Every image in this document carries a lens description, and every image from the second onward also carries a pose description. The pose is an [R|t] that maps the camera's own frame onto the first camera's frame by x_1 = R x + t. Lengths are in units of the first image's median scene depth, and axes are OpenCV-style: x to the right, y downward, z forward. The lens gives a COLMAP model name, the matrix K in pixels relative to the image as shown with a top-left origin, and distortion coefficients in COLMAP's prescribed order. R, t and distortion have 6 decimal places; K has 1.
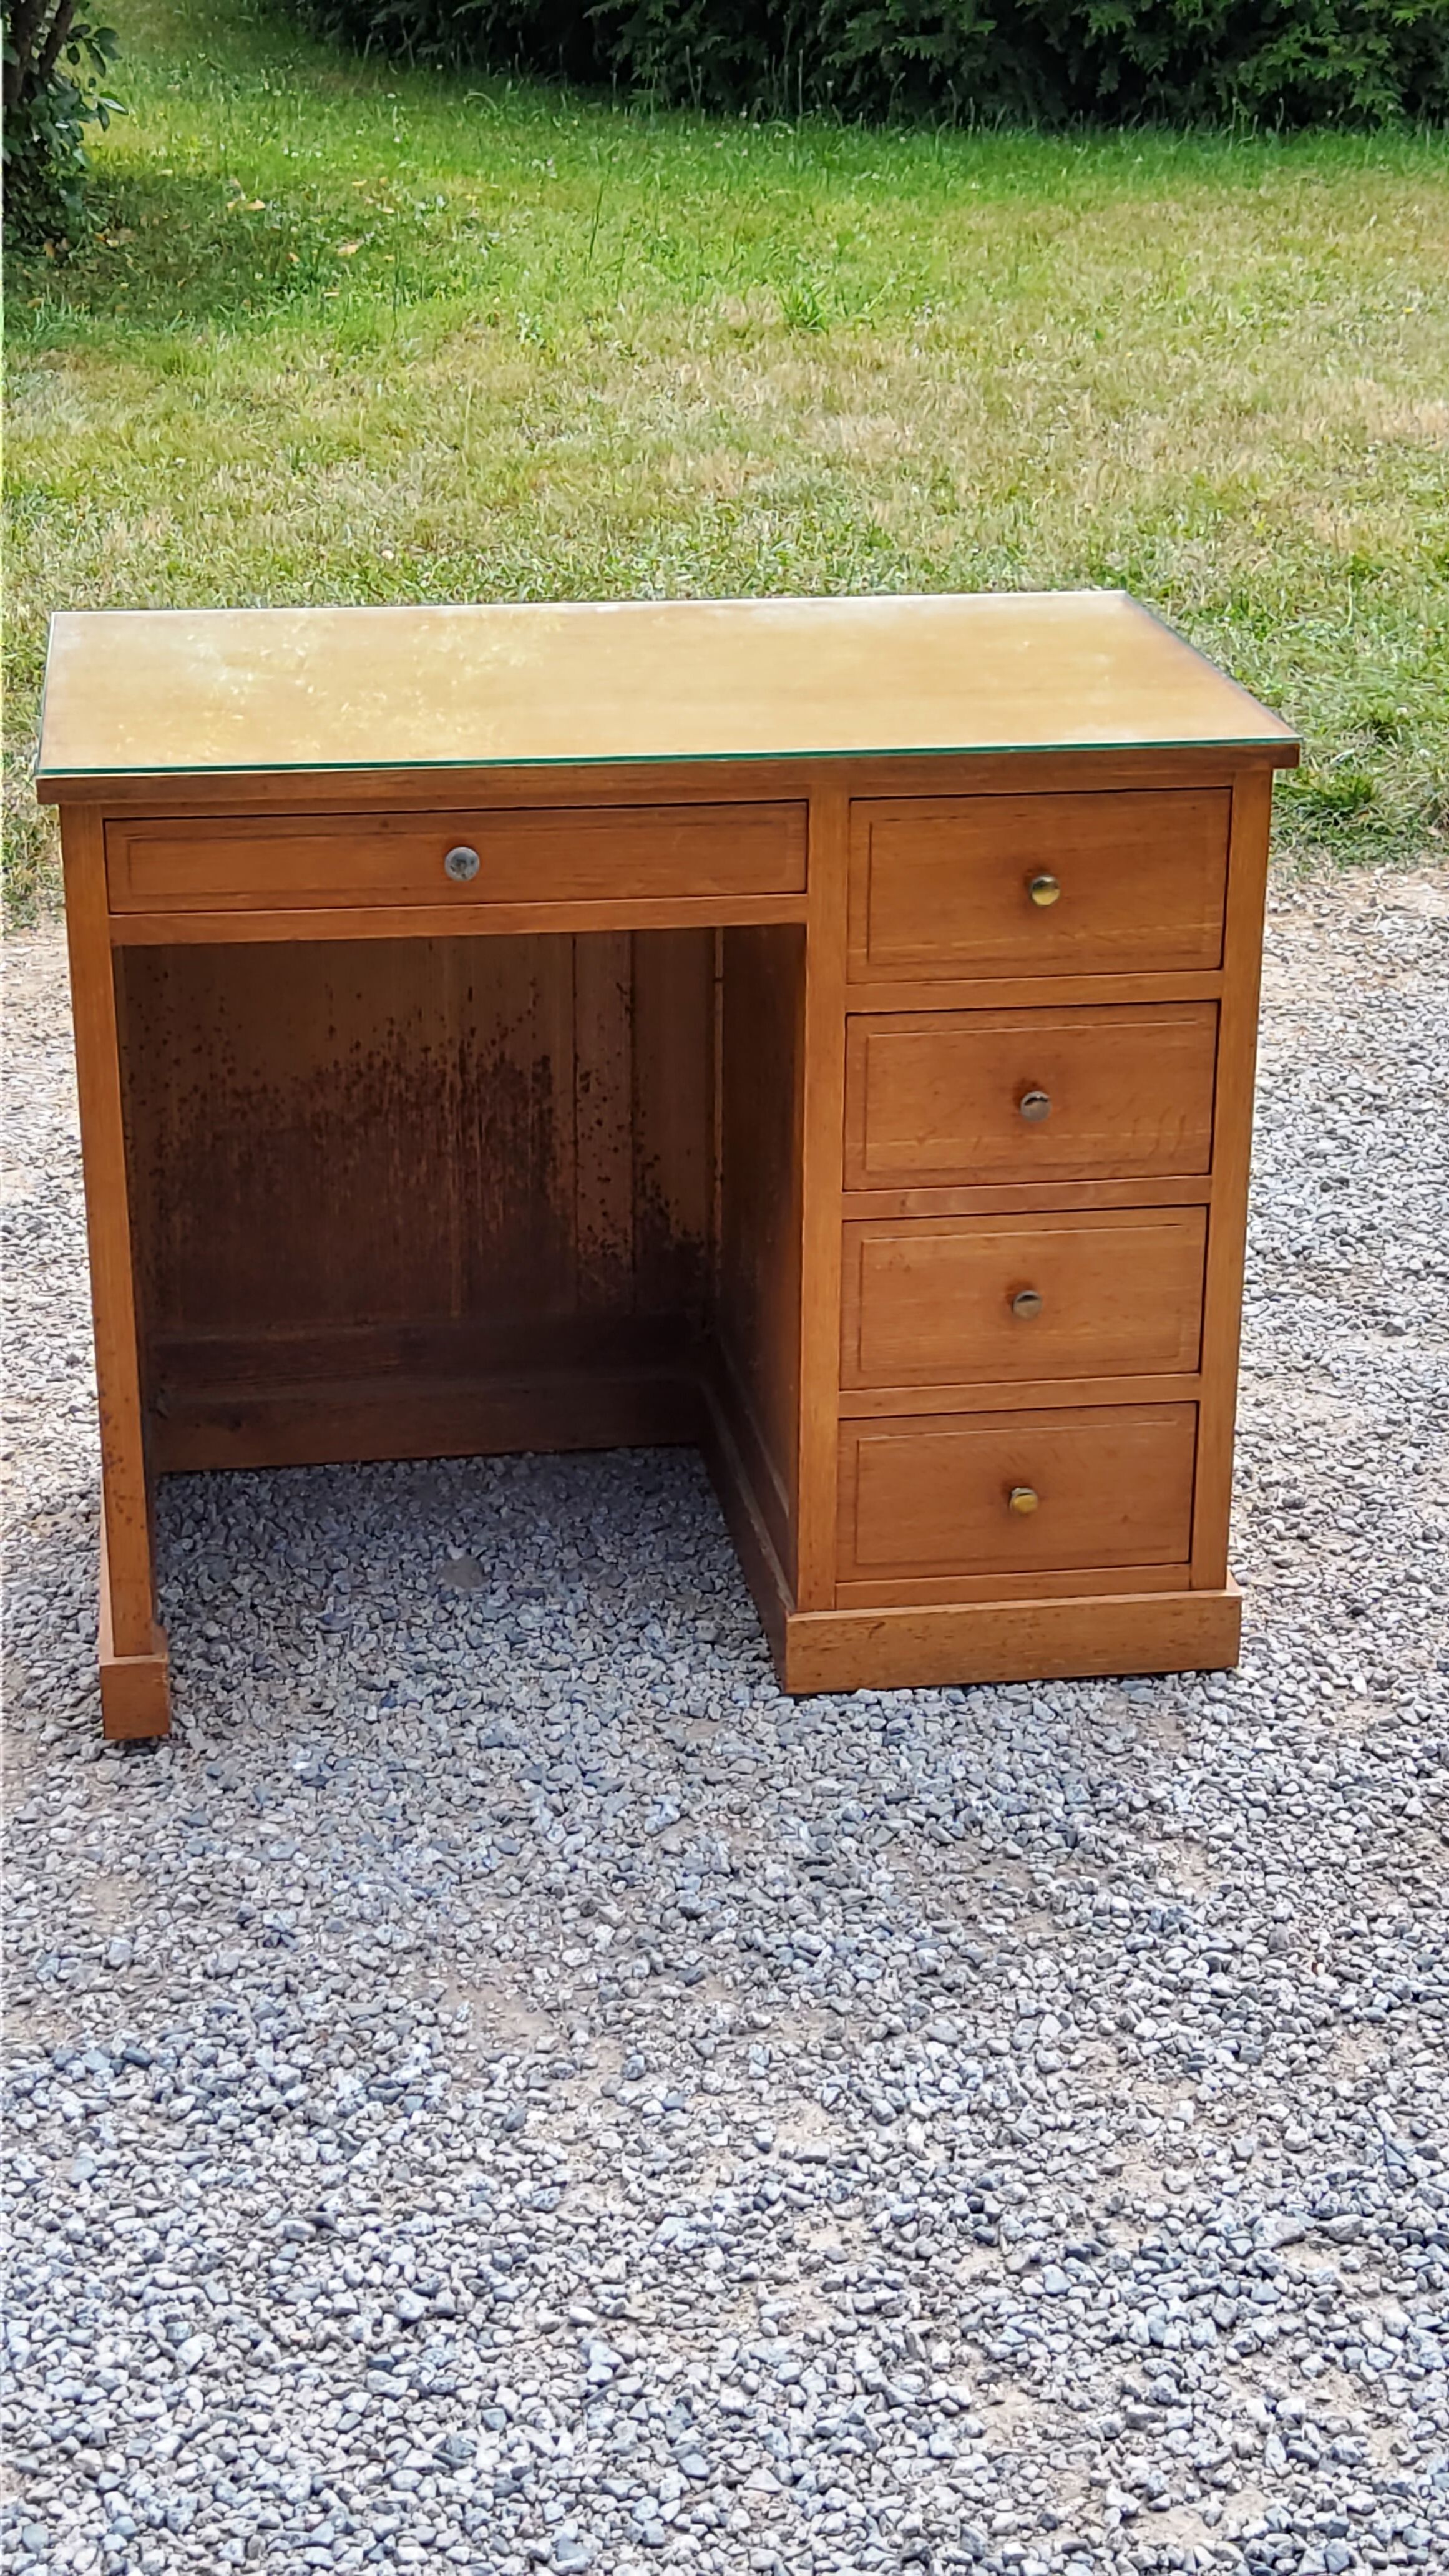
lens RADIAL K [[3870.8, 0, 731.8], [0, 3870.8, 1276.1], [0, 0, 1]] dist [0.099889, 0.000000]
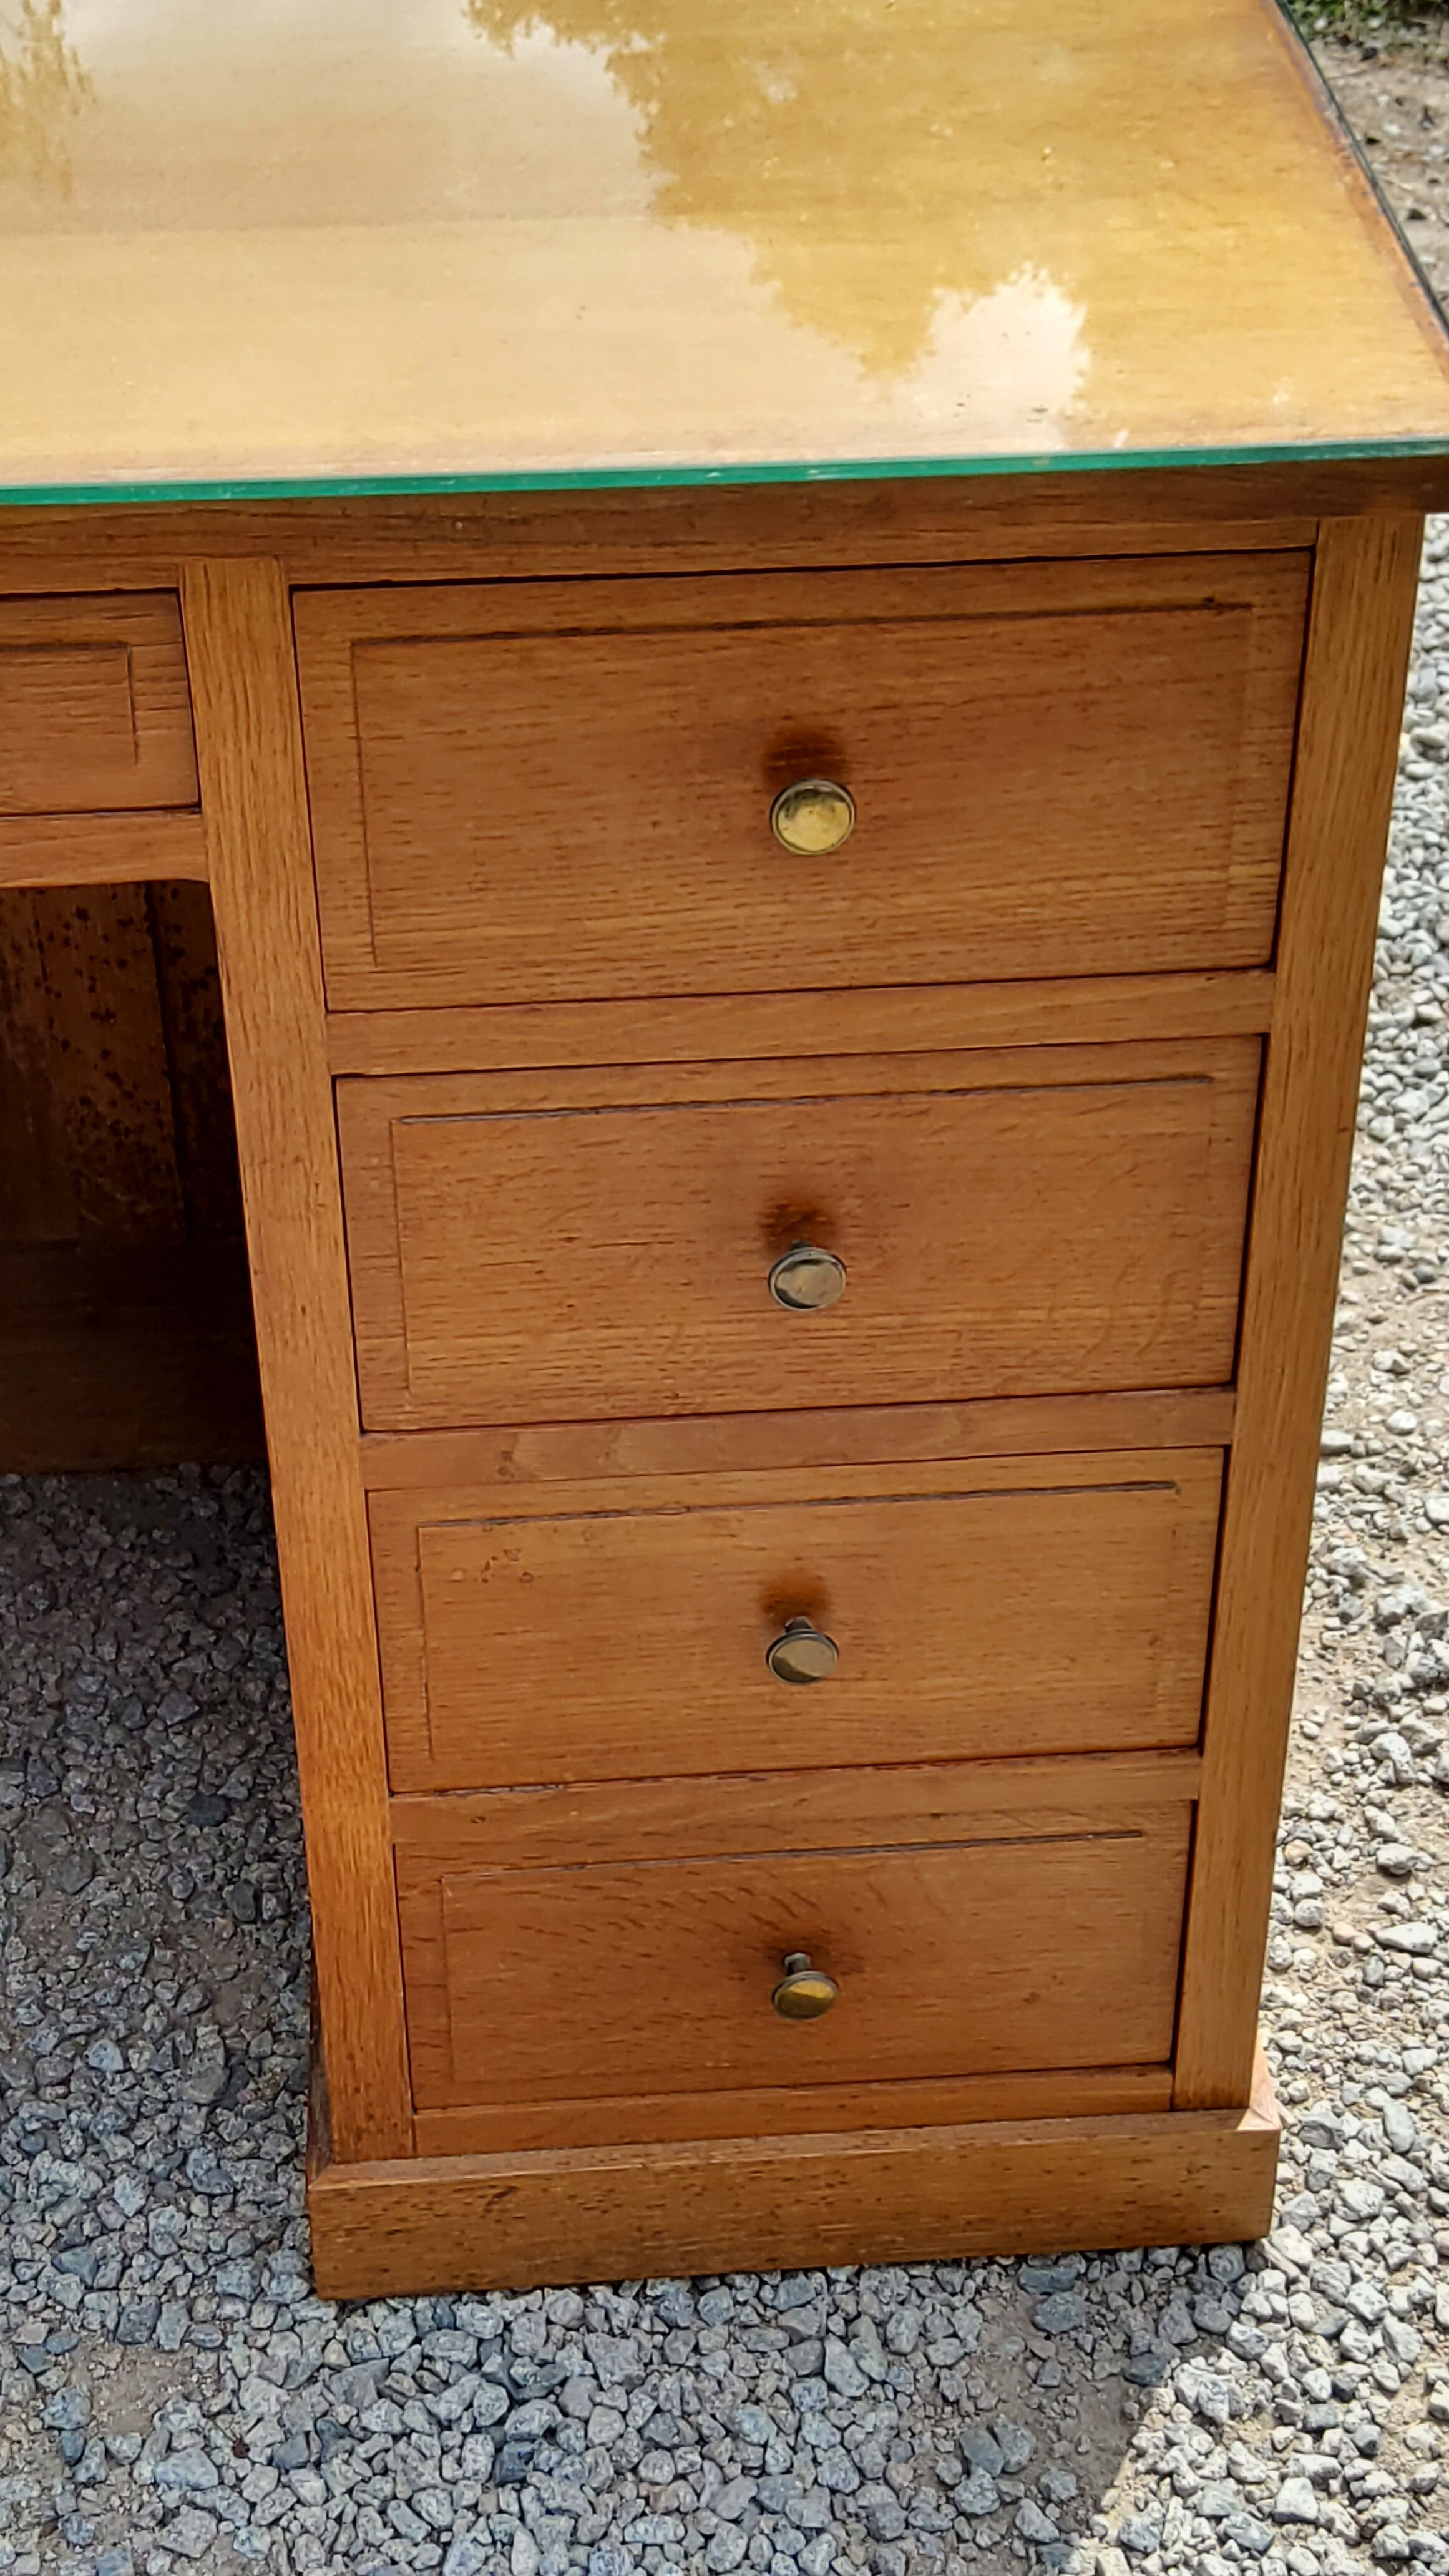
lens RADIAL K [[3870.8, 0, 737.5], [0, 3870.8, 1280.9], [0, 0, 1]] dist [0.099889, 0.000000]
pose [[0.997430, 0.036036, -0.061925, 0.094769], [-0.016985, 0.958597, 0.284260, -0.158716], [0.069605, -0.282478, 0.956745, 0.591482]]
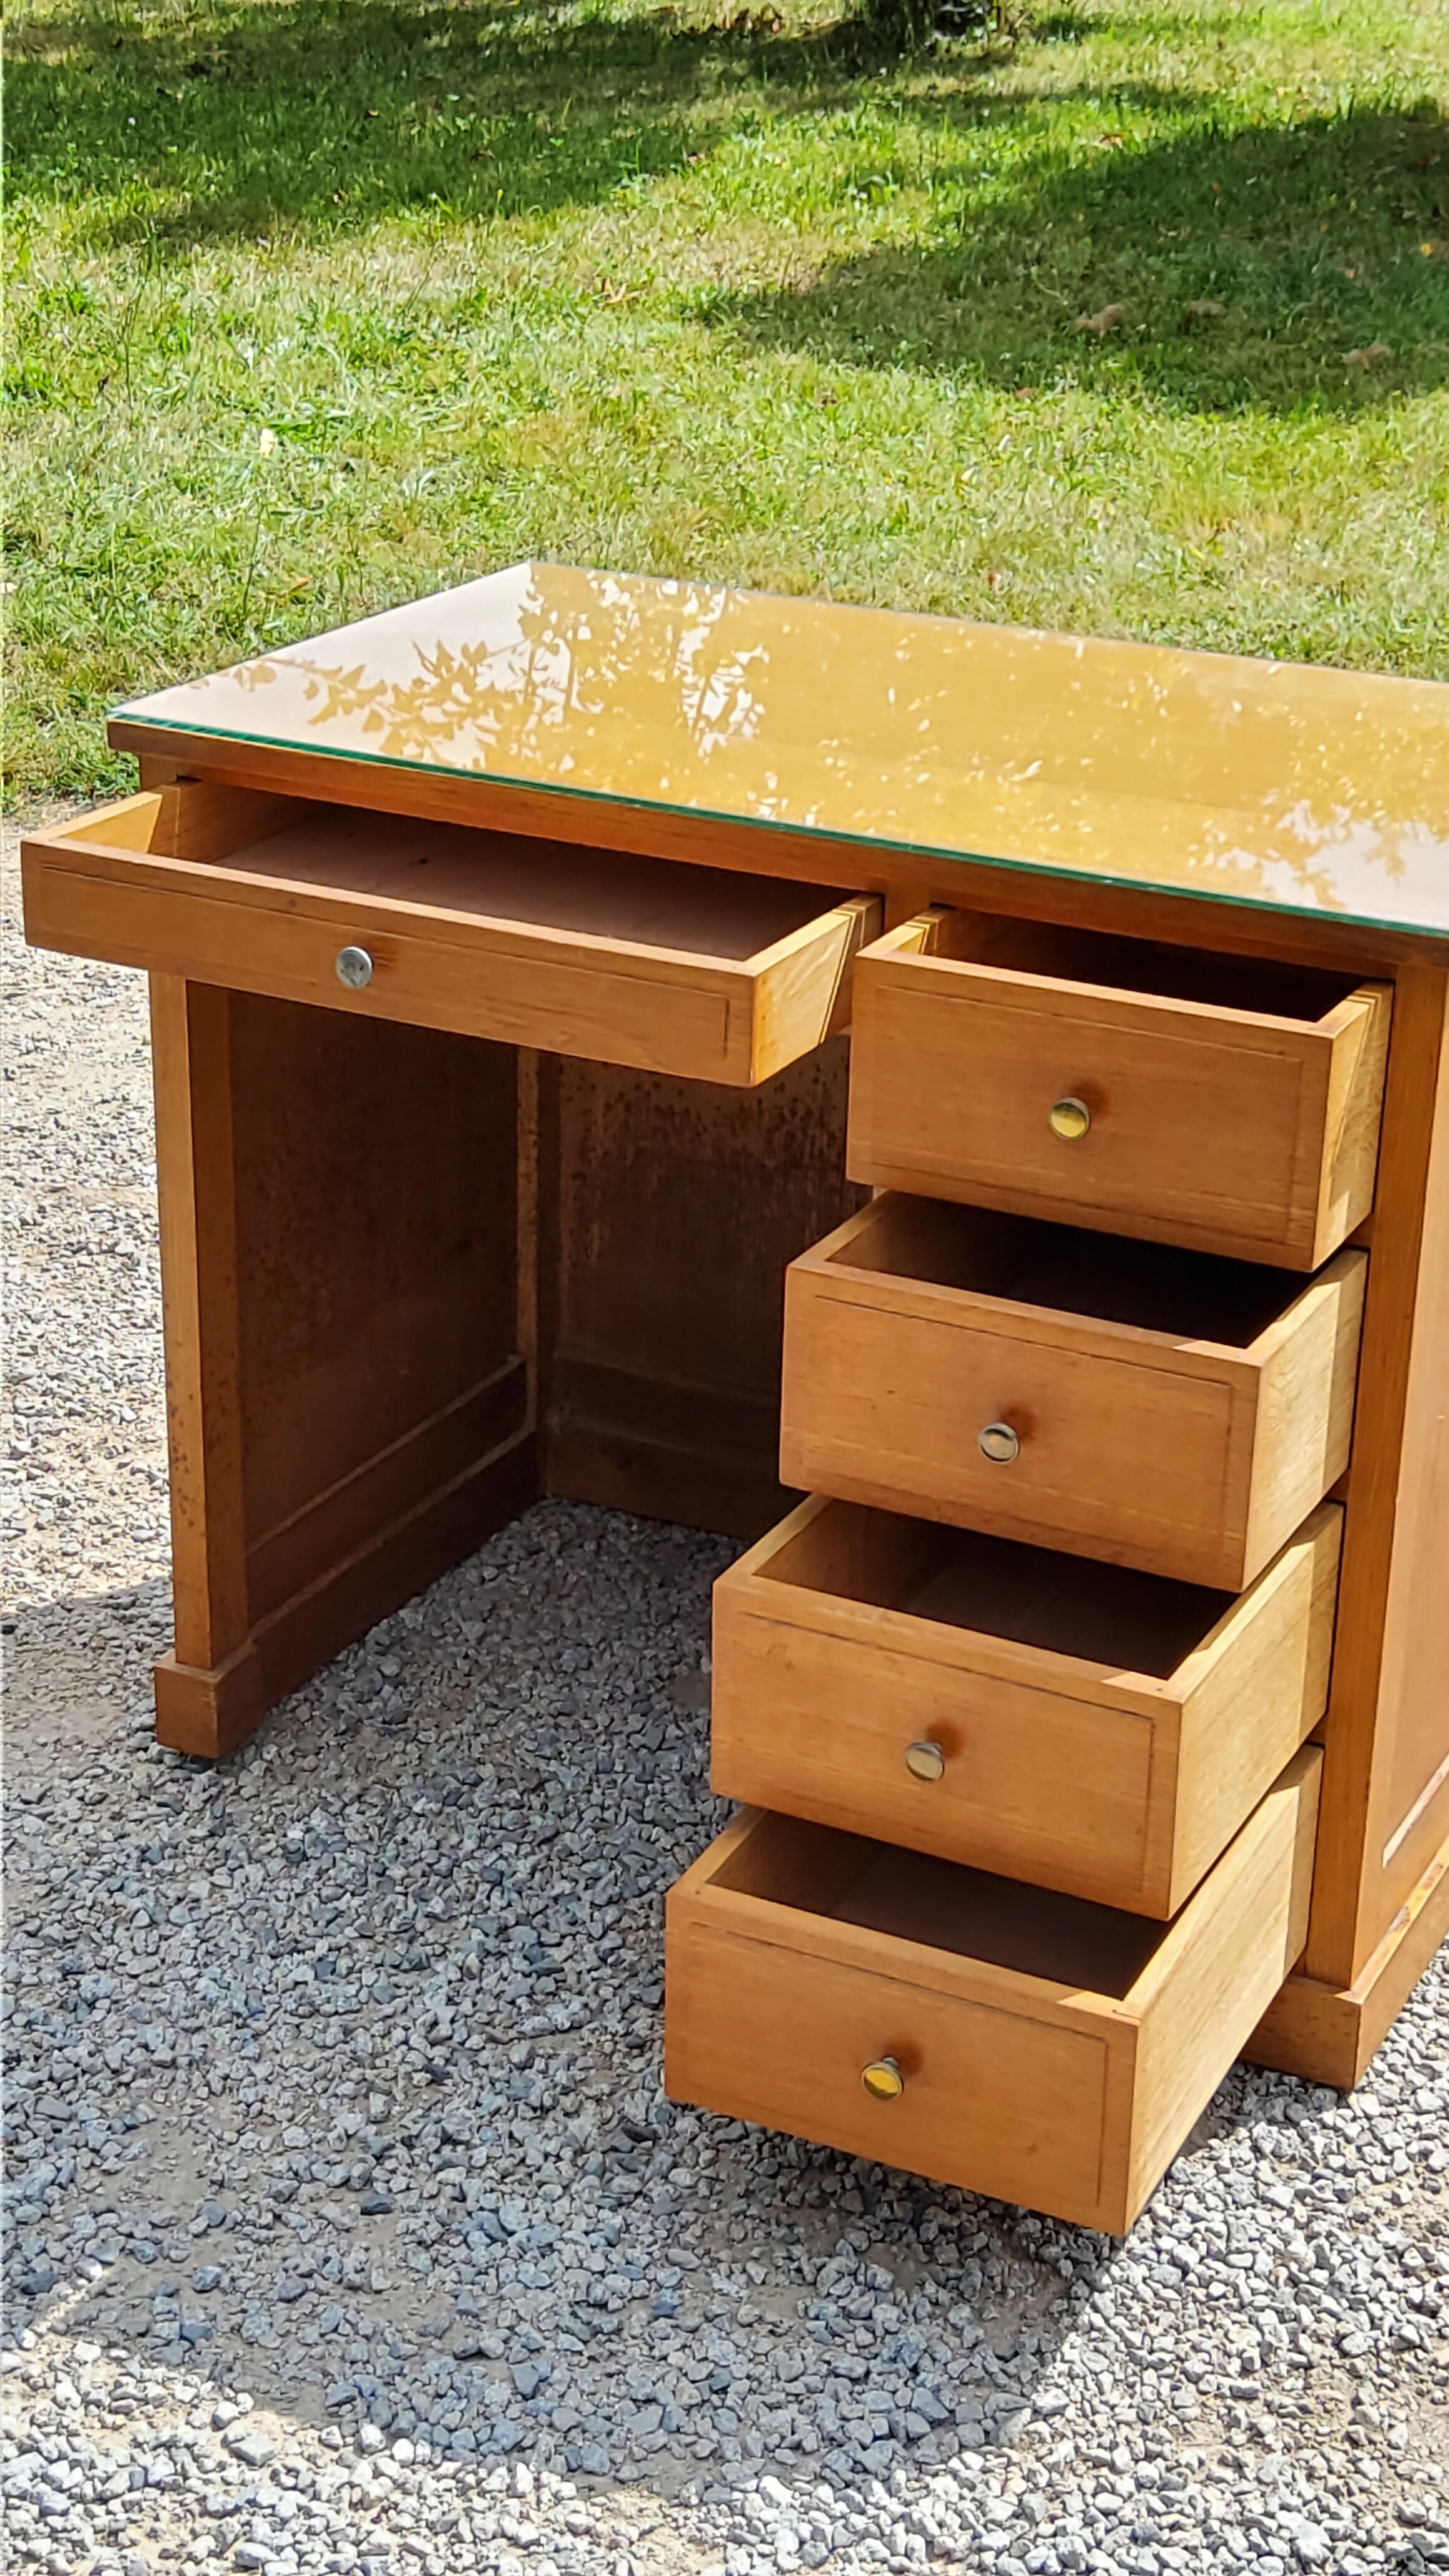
lens RADIAL K [[3870.8, 0, 725.0], [0, 3870.8, 1304.2], [0, 0, 1]] dist [0.099889, 0.000000]
pose [[0.816888, 0.237077, -0.525822, 0.421397], [-0.225396, 0.970345, 0.087336, -0.097213], [0.530934, 0.047175, 0.846099, 0.277038]]
